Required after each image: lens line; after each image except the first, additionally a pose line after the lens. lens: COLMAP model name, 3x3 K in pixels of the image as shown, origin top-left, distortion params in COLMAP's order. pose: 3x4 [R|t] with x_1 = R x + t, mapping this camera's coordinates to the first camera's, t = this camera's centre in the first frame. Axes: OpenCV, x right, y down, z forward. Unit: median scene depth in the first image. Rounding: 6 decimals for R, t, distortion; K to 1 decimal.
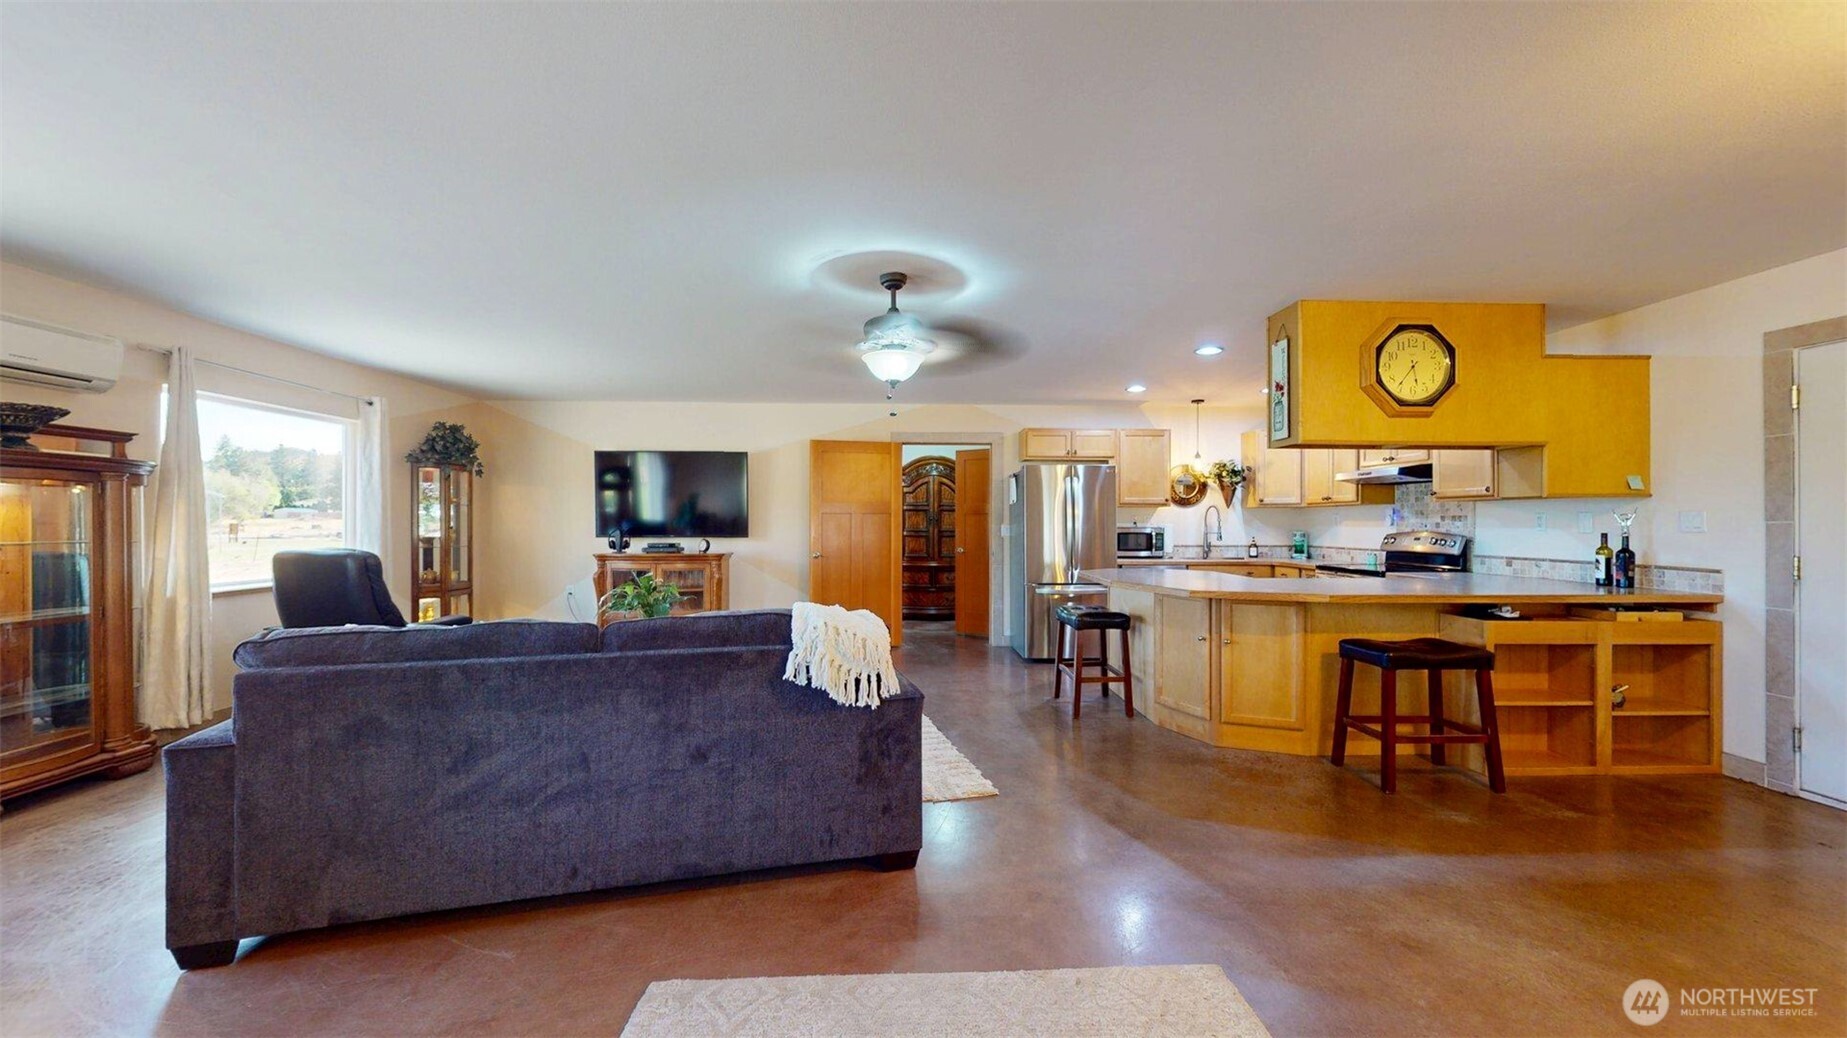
lens RADIAL K [[680.2, 0, 923.5], [0, 680.2, 519.0], [0, 0, 1]] dist [-0.003107, -0.000329]
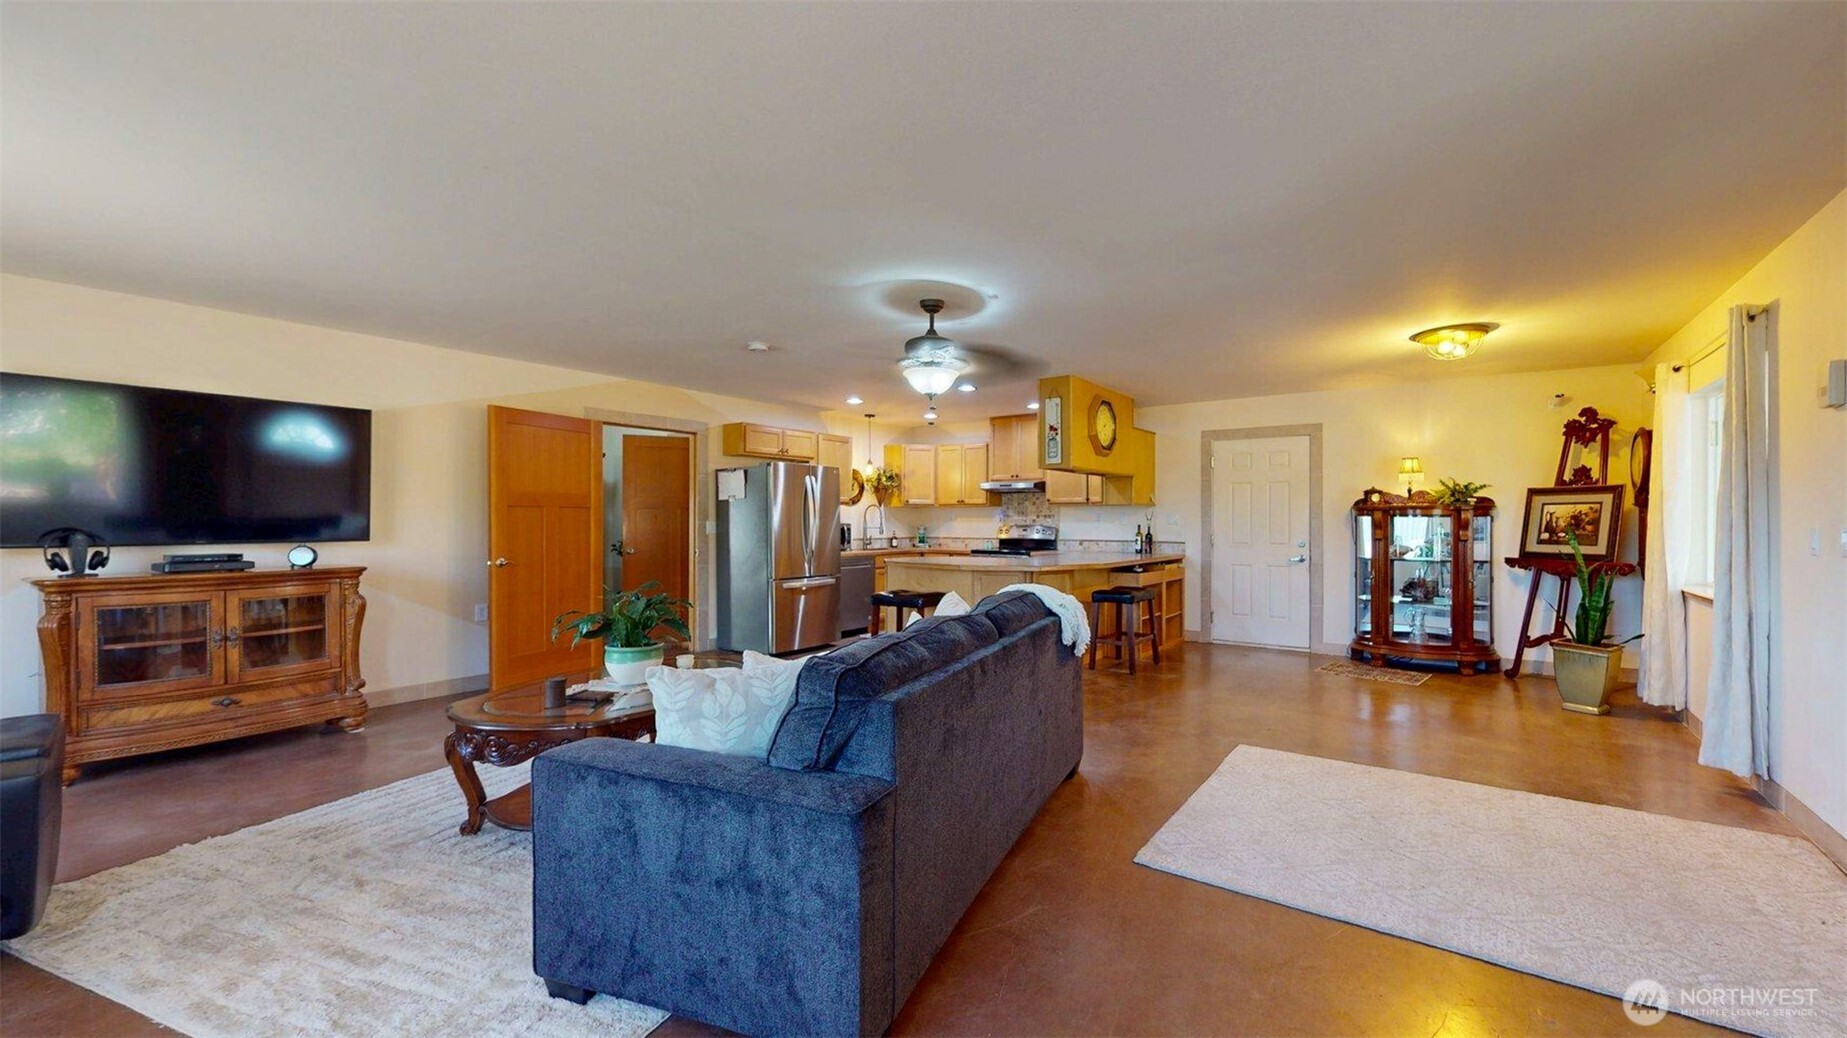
lens RADIAL K [[710.1, 0, 1003.0], [0, 710.1, 518.5], [0, 0, 1]] dist [-0.001721, -0.000125]
pose [[0.569718, 0.001877, 0.821838, -0.809209], [-0.005360, 0.999985, 0.001432, 0.001873], [-0.821823, -0.005221, 0.569719, 0.194386]]
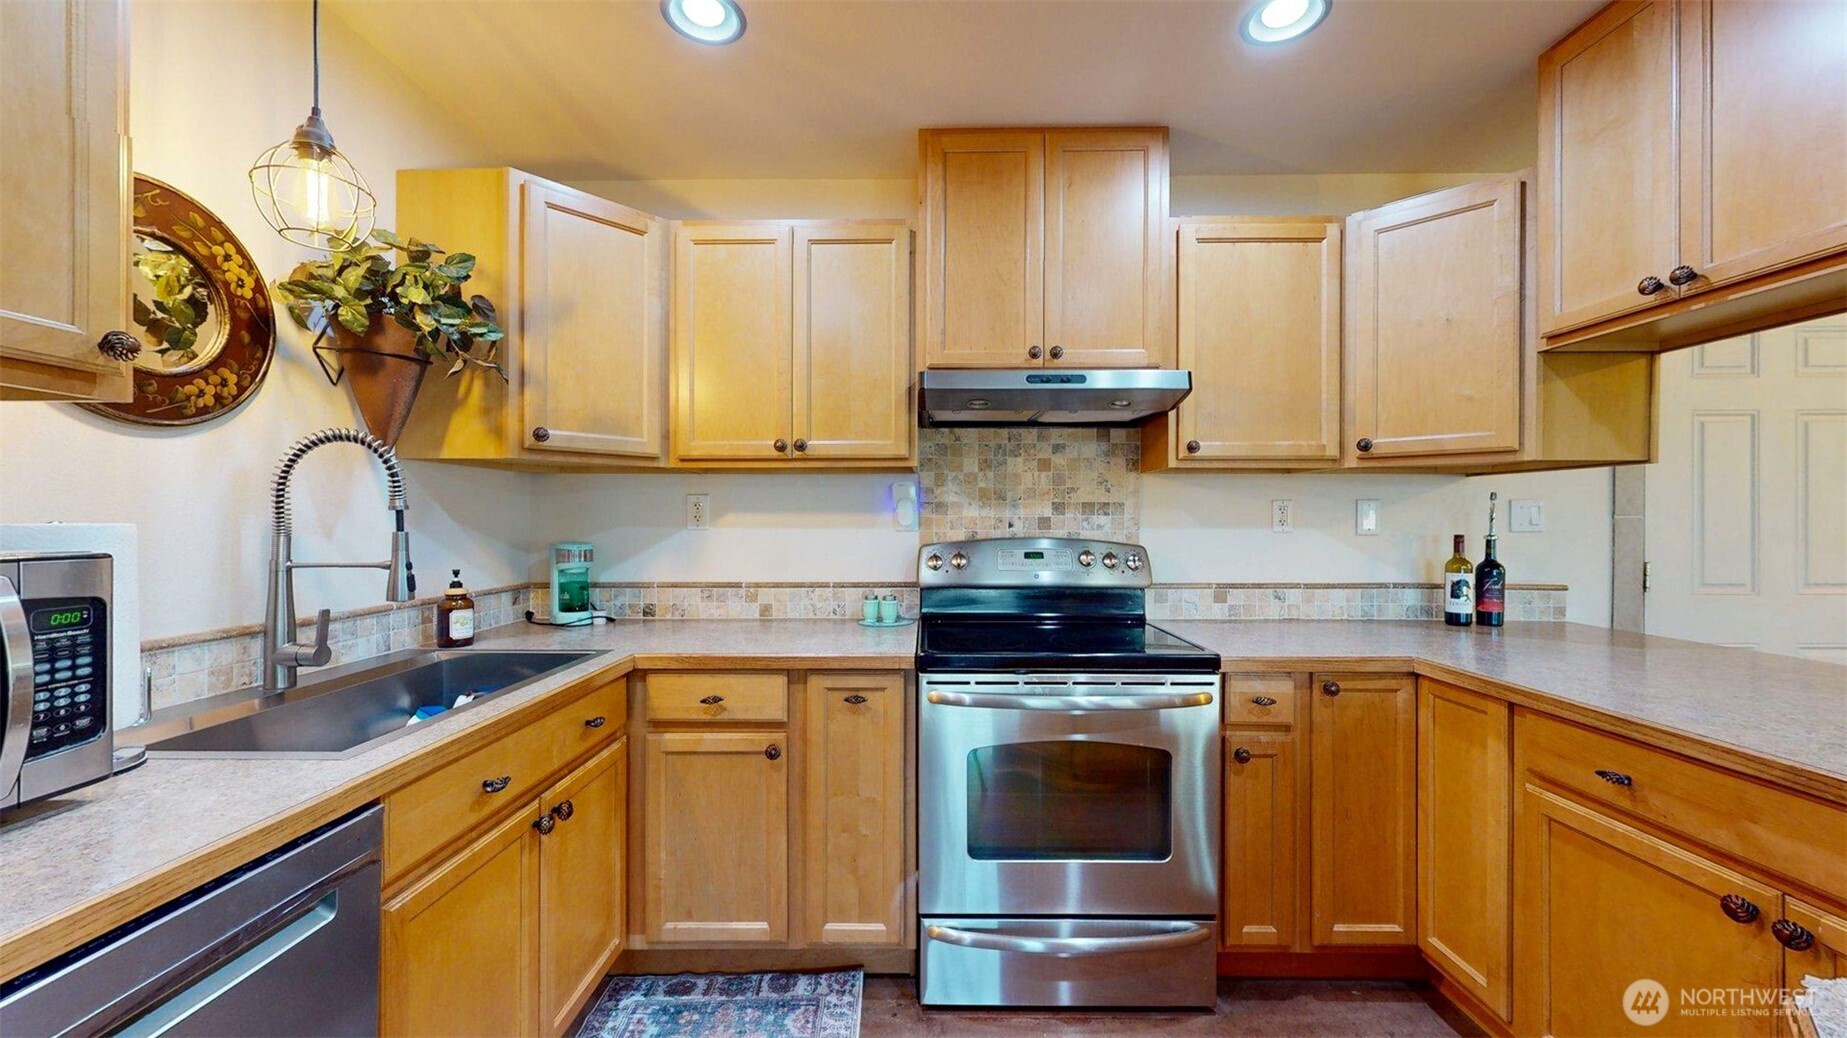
lens RADIAL K [[680.2, 0, 923.5], [0, 680.2, 519.0], [0, 0, 1]] dist [-0.003107, -0.000329]
pose [[0.047972, 0.002818, 0.998845, 0.399647], [-0.004778, 0.999985, -0.002592, 0.010860], [-0.998837, -0.004649, 0.047985, 1.425601]]
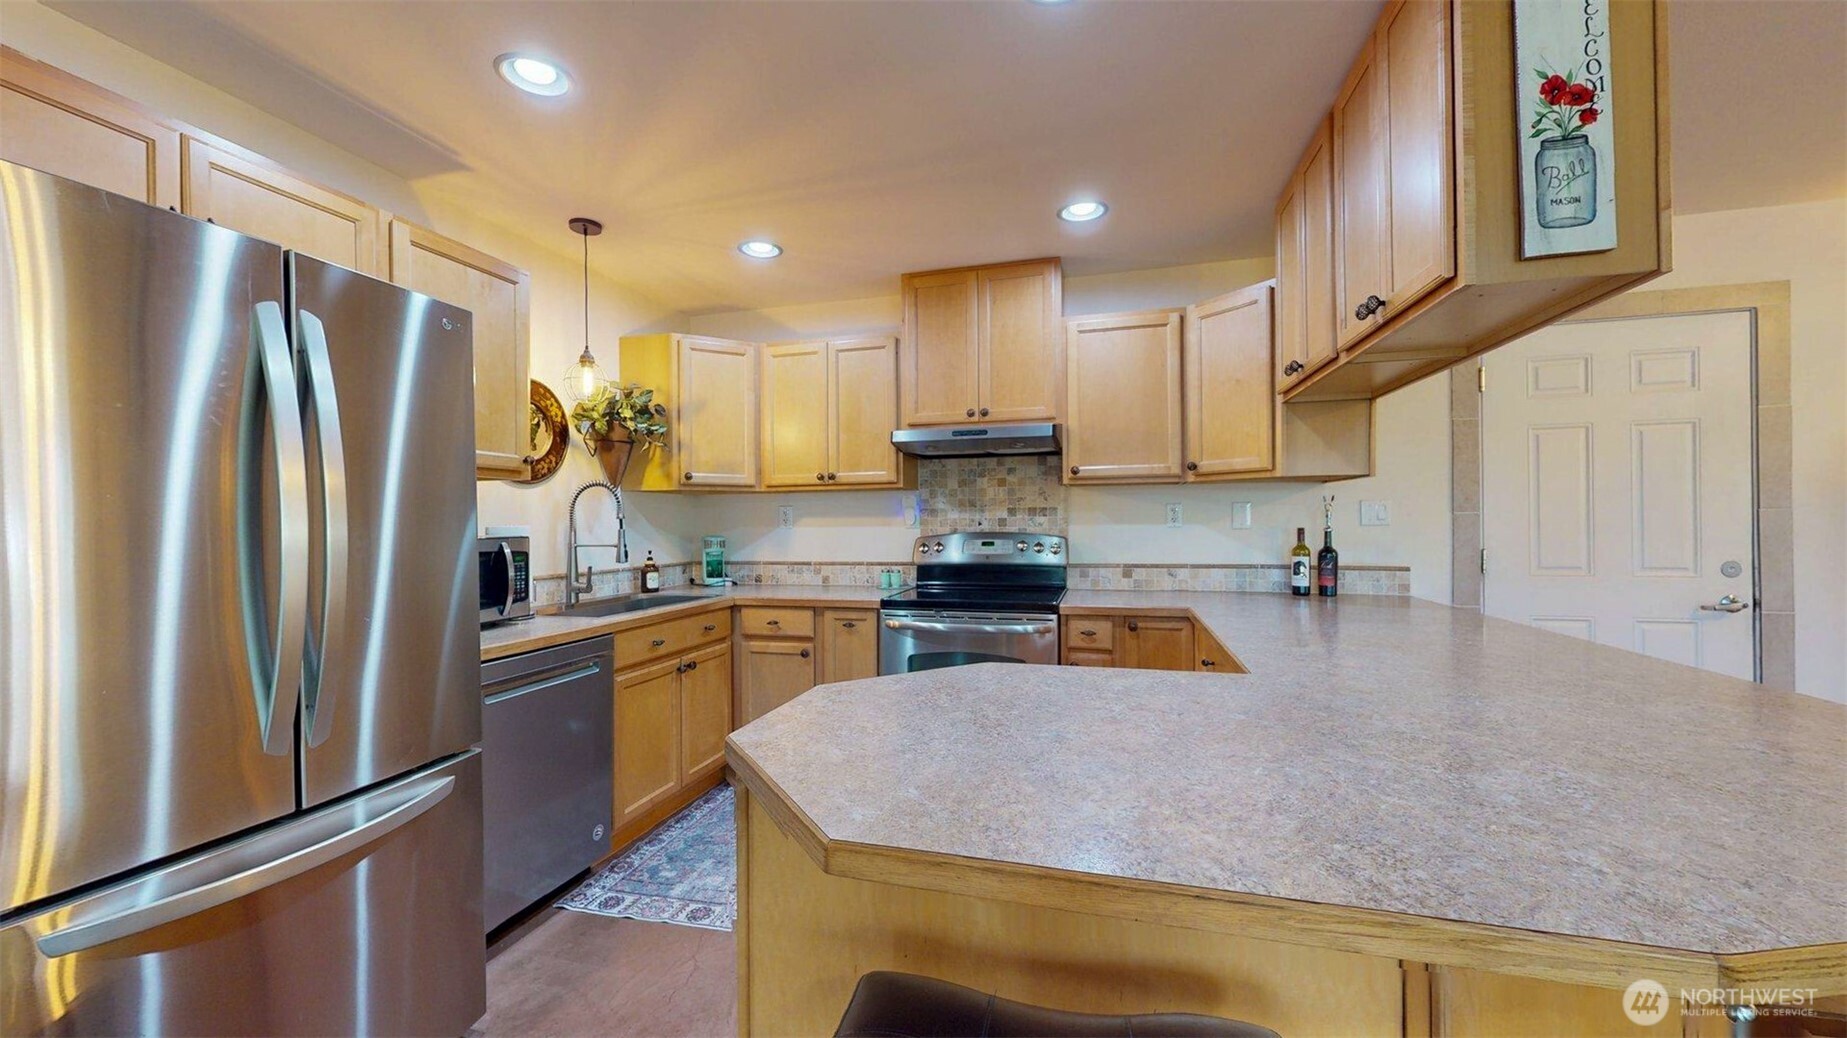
lens RADIAL K [[680.2, 0, 923.5], [0, 680.2, 519.0], [0, 0, 1]] dist [-0.003107, -0.000329]
pose [[0.298390, 0.001138, 0.954443, 0.128249], [0.005341, 0.999982, -0.002862, 0.010297], [-0.954429, 0.005952, 0.298379, 1.176719]]
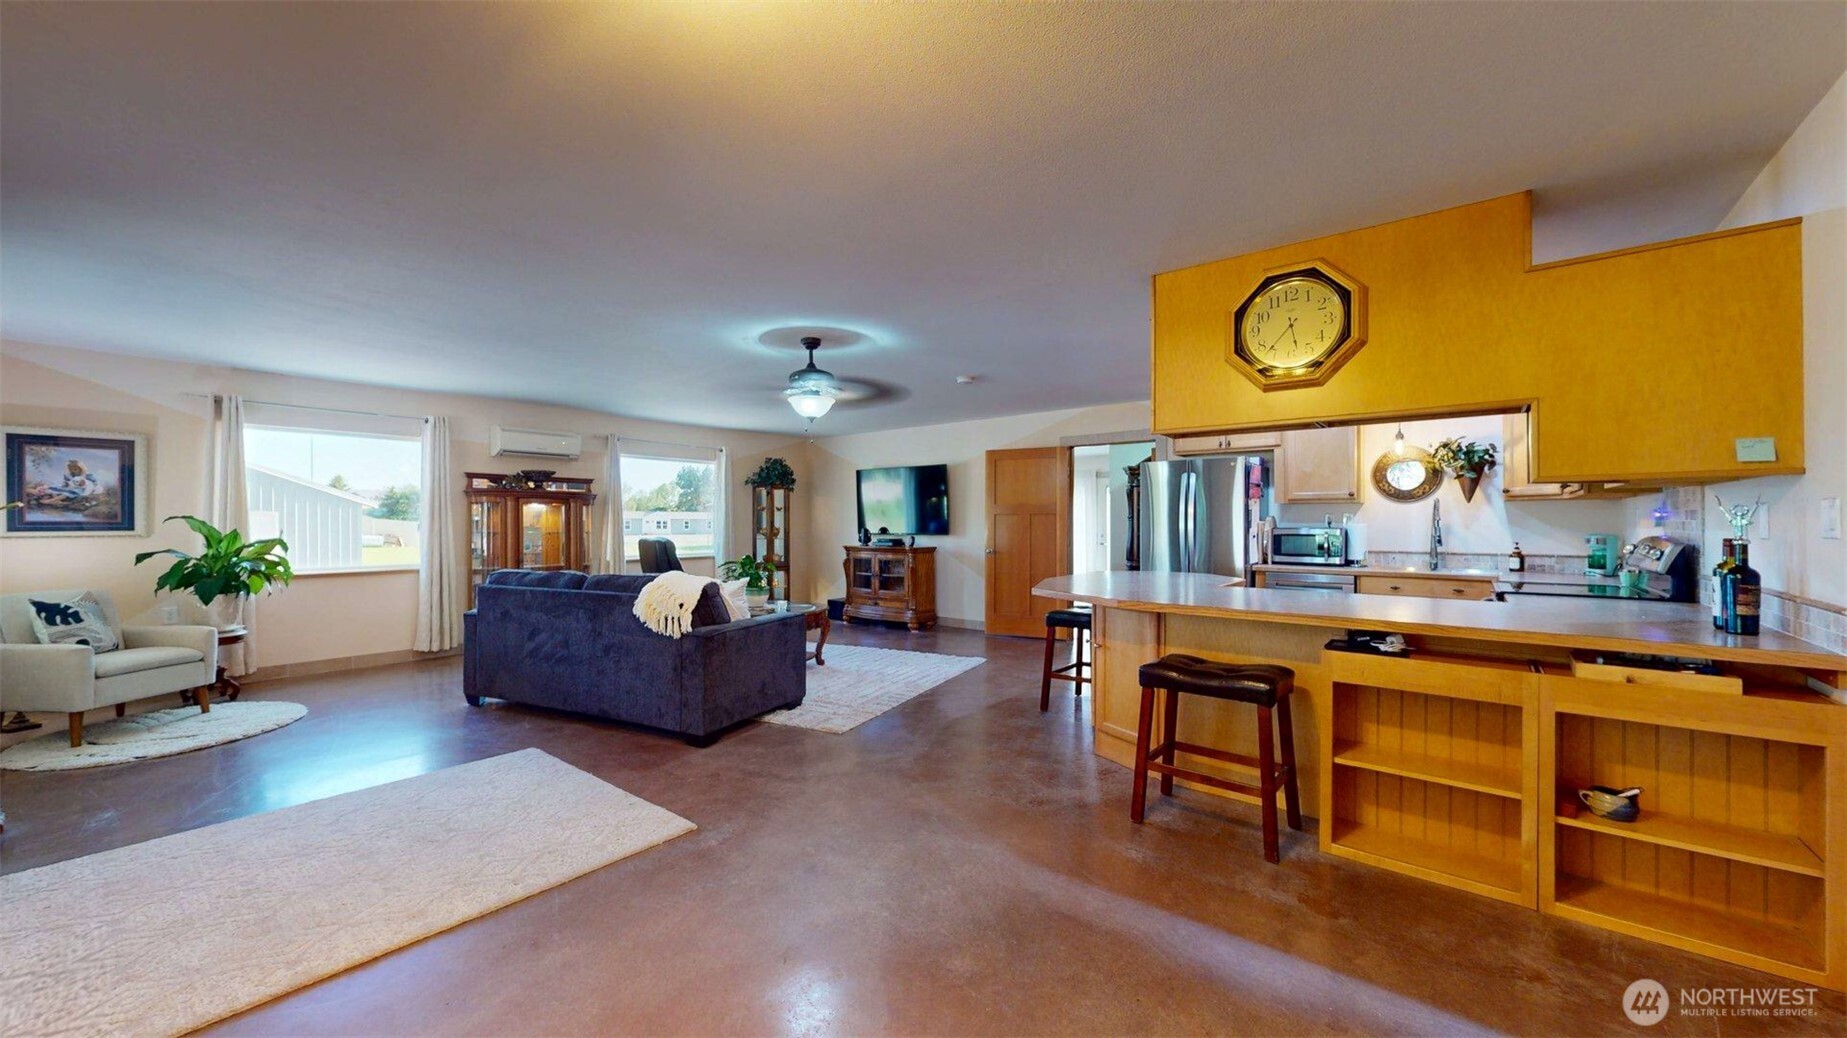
lens RADIAL K [[680.2, 0, 923.5], [0, 680.2, 519.0], [0, 0, 1]] dist [-0.003107, -0.000329]
pose [[0.752960, -0.004666, -0.658050, 0.862194], [0.003530, 0.999989, -0.003051, 0.003114], [0.658057, -0.000026, 0.752968, 0.110211]]
